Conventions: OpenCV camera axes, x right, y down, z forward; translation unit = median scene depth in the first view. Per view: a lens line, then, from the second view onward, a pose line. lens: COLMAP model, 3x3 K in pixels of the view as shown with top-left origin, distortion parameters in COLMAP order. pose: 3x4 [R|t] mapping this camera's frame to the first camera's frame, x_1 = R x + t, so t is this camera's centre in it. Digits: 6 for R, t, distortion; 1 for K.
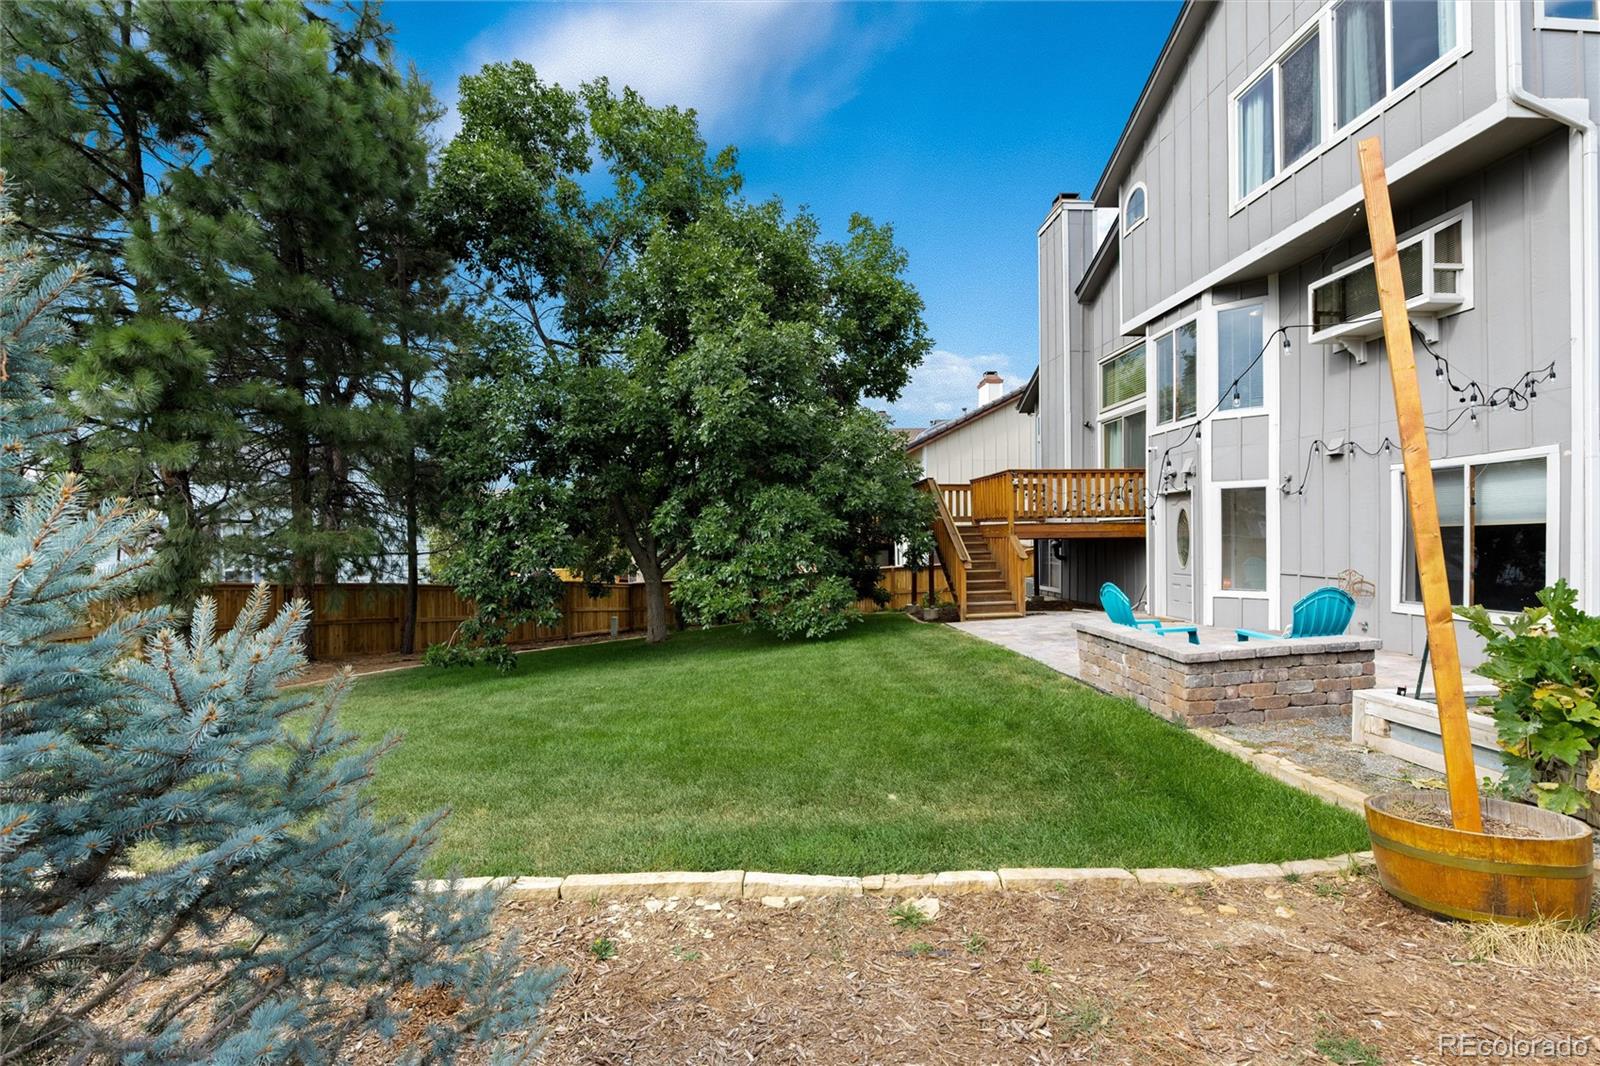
lens RADIAL K [[699.1, 0, 796.1], [0, 699.1, 533.8], [0, 0, 1]] dist [-0.008407, -0.000431]
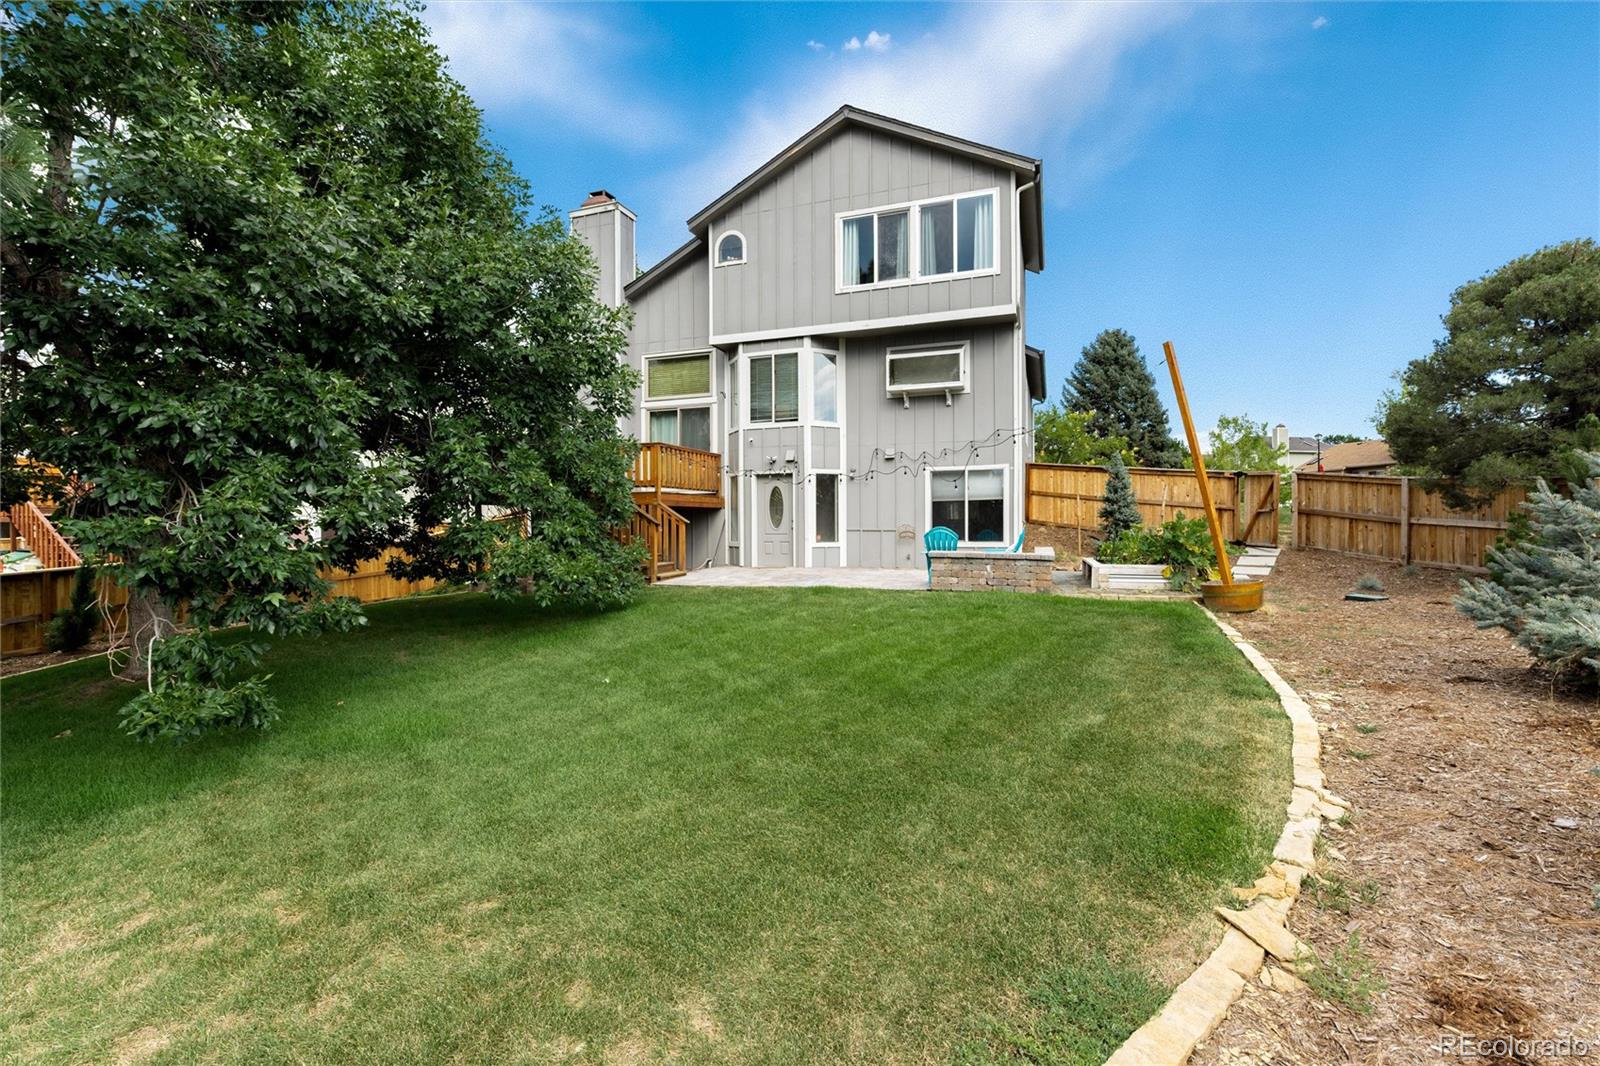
lens RADIAL K [[699.1, 0, 806.1], [0, 699.1, 522.0], [0, 0, 1]] dist [-0.008407, -0.000431]
pose [[0.390239, 0.009699, 0.920662, -0.815999], [-0.006787, 0.999948, -0.007657, 0.053104], [-0.920689, -0.003261, 0.390285, 0.476855]]
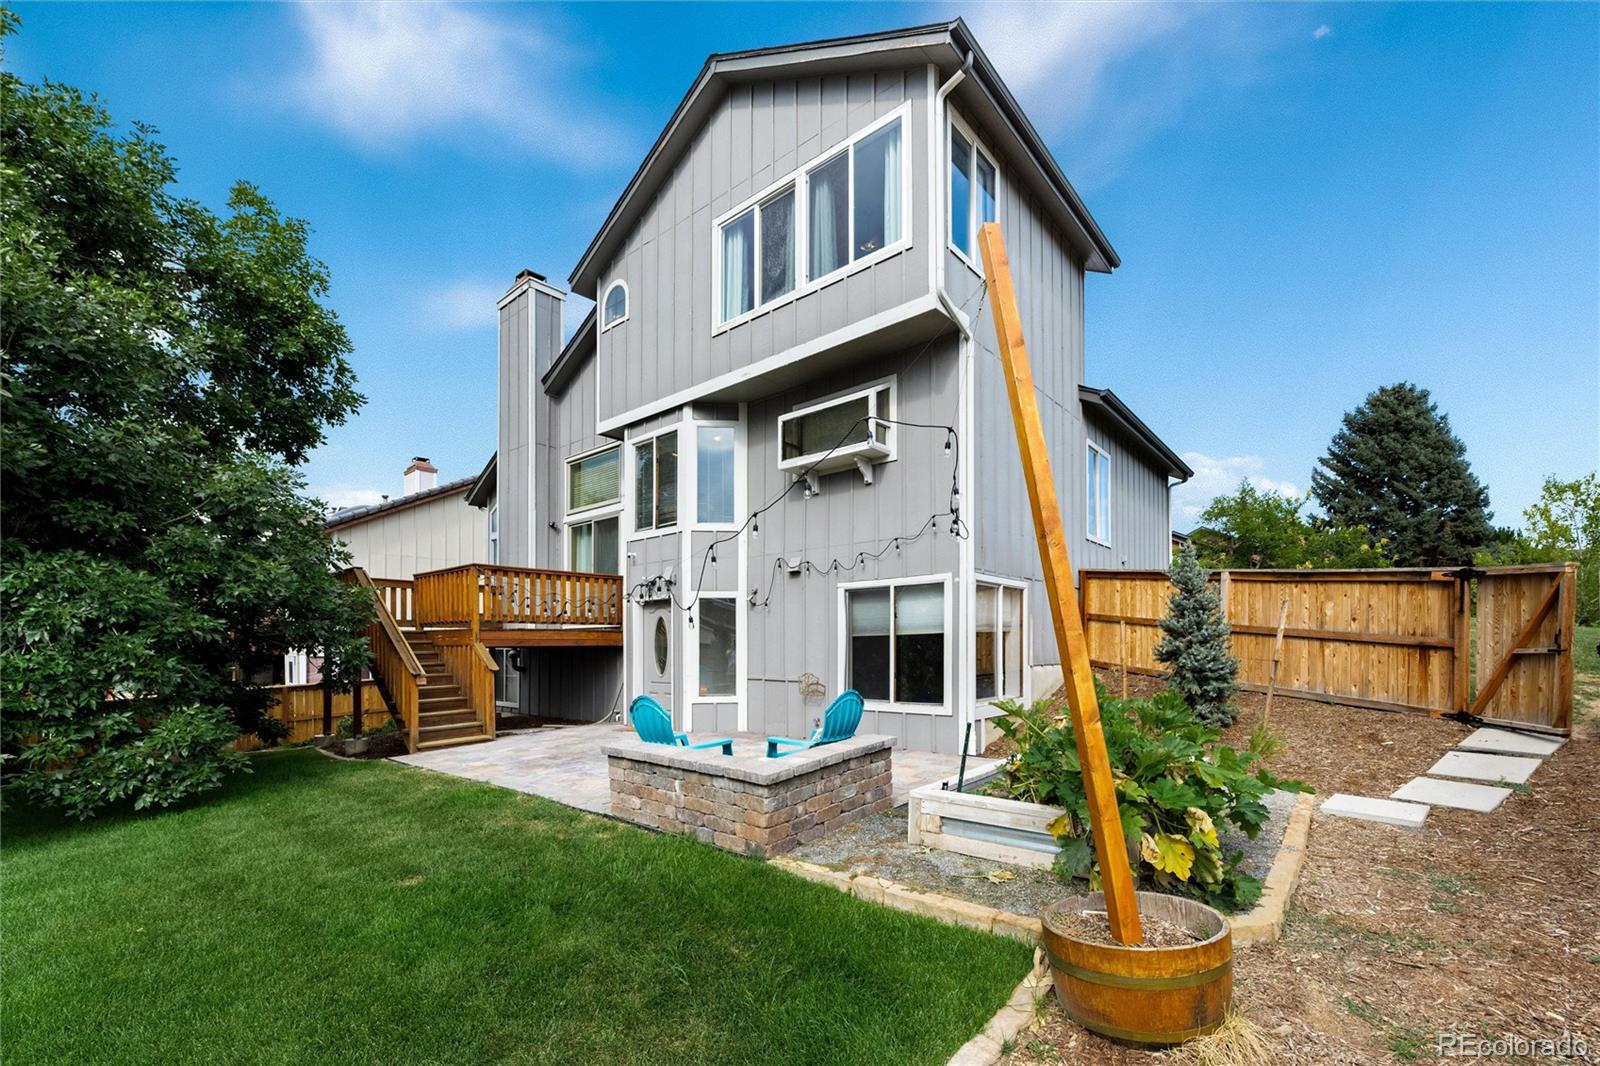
lens RADIAL K [[679.5, 0, 805.2], [0, 679.5, 638.1], [0, 0, 1]] dist [-0.009411, -0.000899]
pose [[0.687672, 0.011539, 0.725930, -0.011615], [-0.002888, 0.999909, -0.013158, 0.007750], [-0.726016, 0.006952, 0.687643, 0.211031]]
